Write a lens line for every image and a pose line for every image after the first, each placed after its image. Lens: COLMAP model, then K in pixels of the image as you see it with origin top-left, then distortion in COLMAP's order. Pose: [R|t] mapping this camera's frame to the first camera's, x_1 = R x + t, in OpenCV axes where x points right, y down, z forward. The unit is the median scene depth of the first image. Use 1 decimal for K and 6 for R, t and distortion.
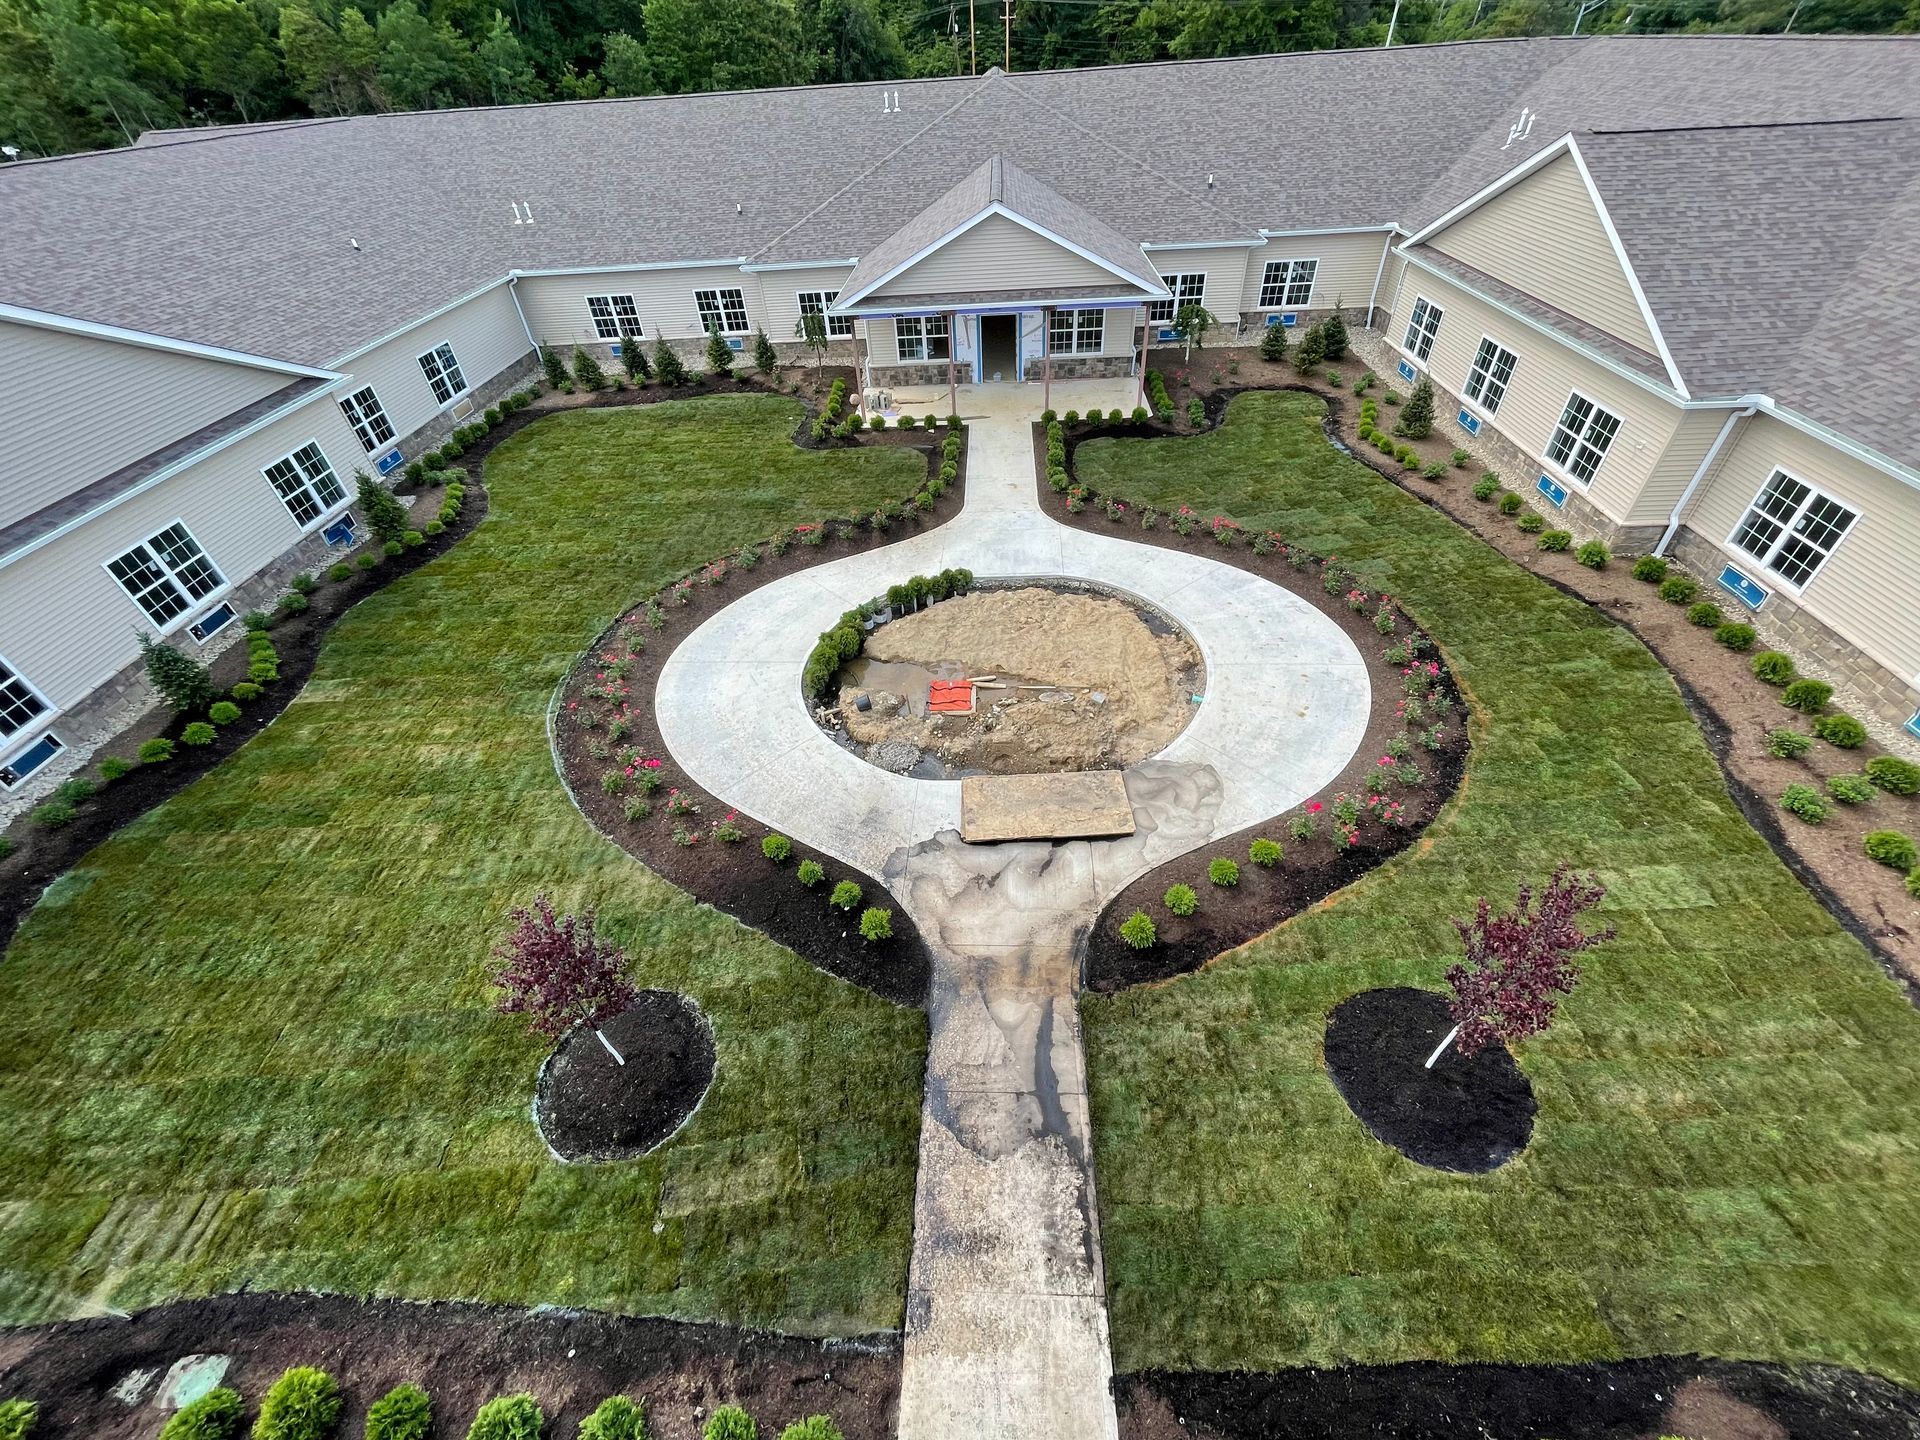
lens RADIAL K [[764.1, 0, 956.0], [0, 764.1, 710.7], [0, 0, 1]] dist [-0.001244, -0.000316]
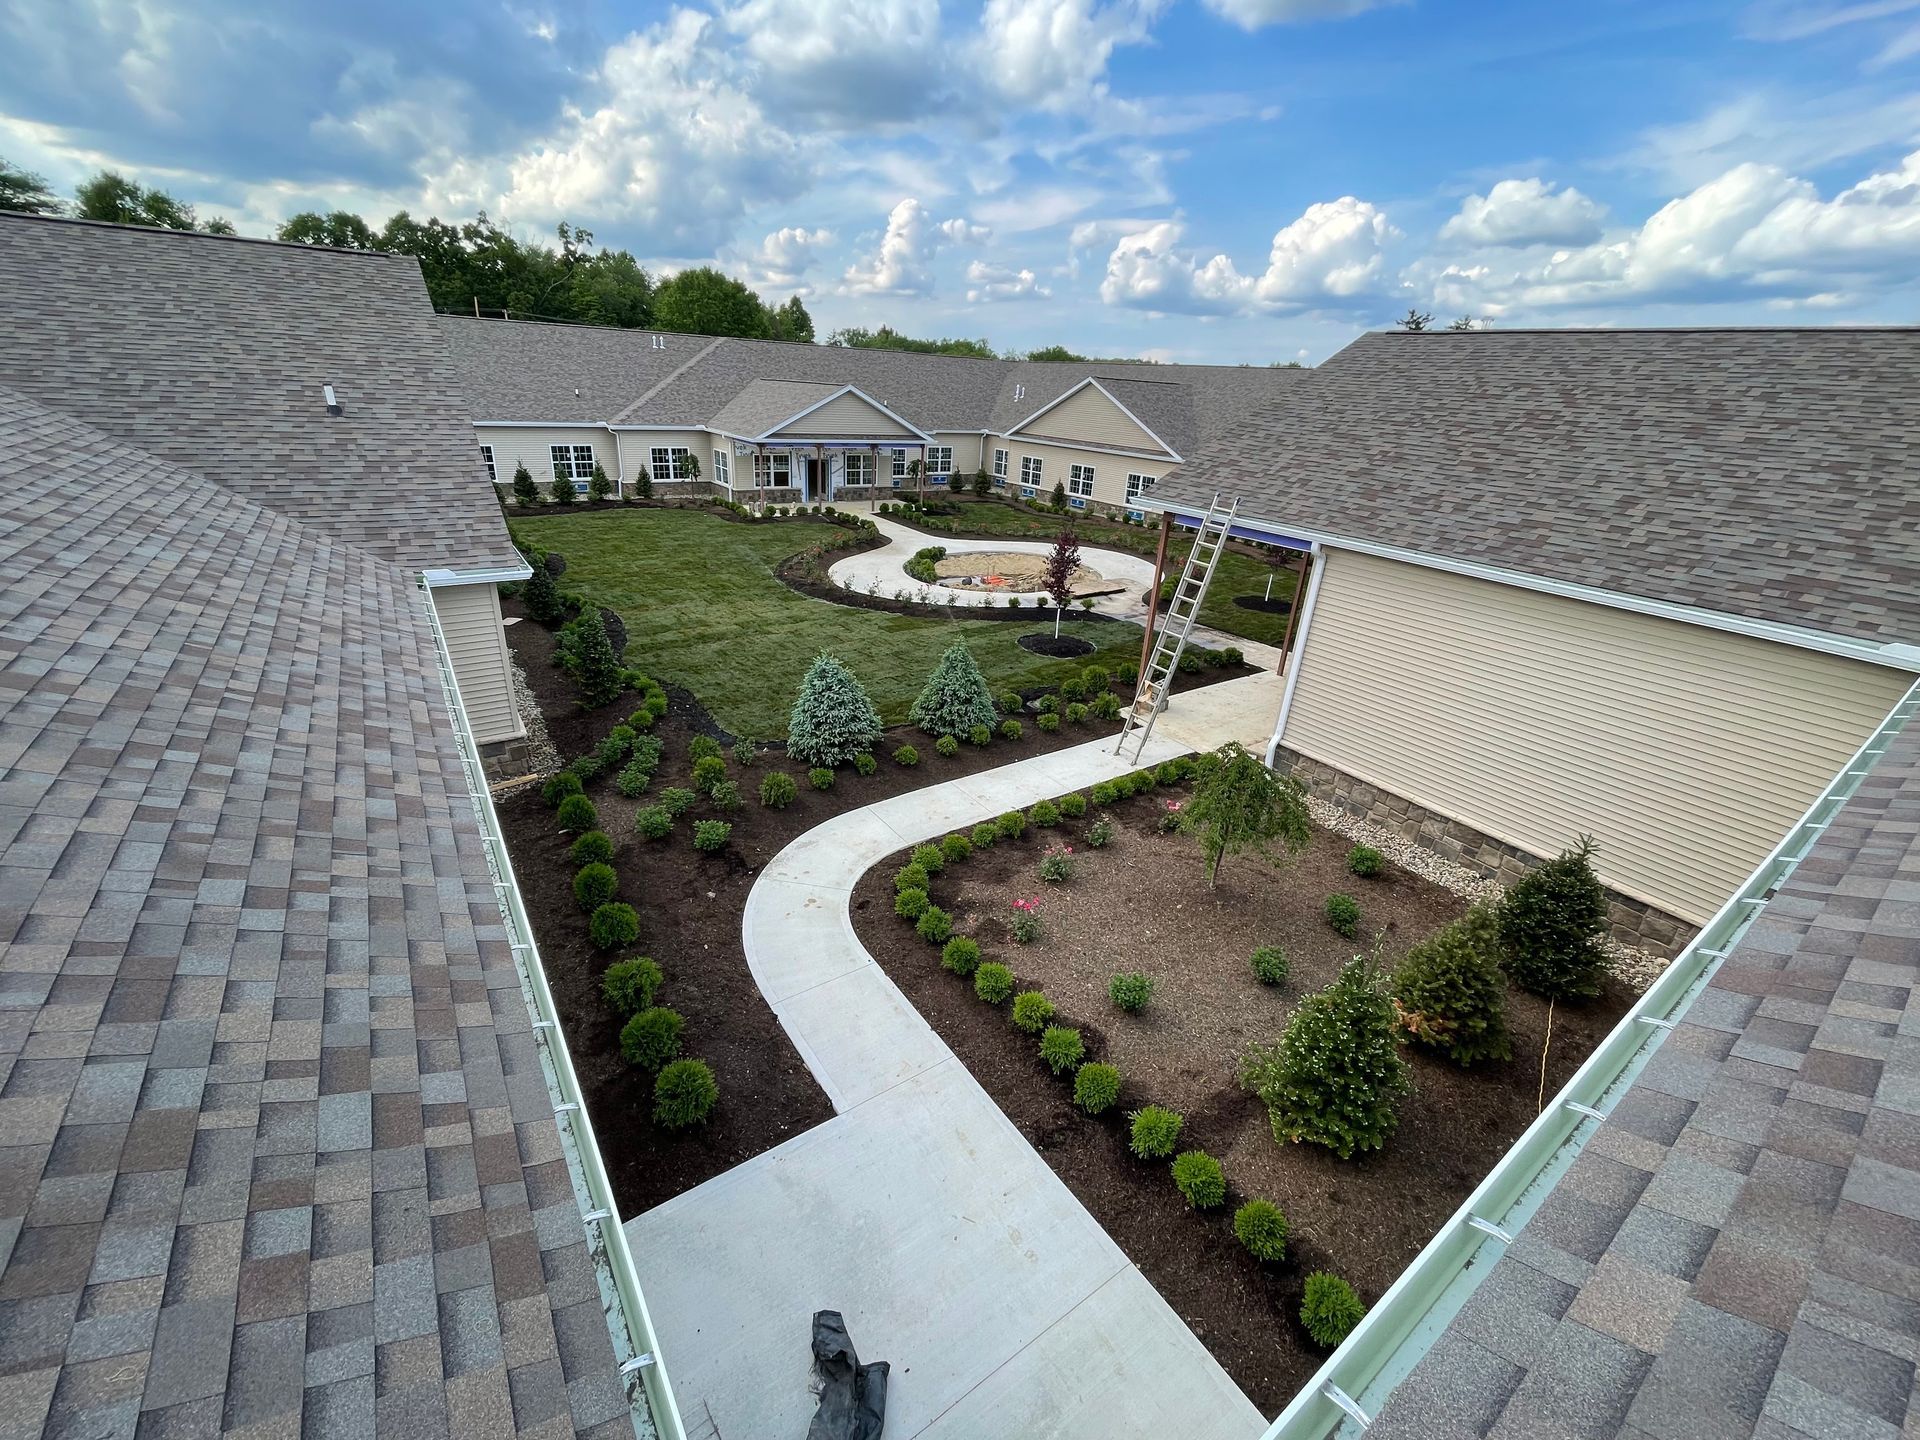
lens RADIAL K [[764.1, 0, 956.0], [0, 764.1, 710.7], [0, 0, 1]] dist [-0.001244, -0.000316]
pose [[0.793005, -0.149516, 0.590583, -0.694647], [0.324863, 0.923868, -0.202318, 0.349648], [-0.515371, 0.352298, 0.781203, -0.172114]]
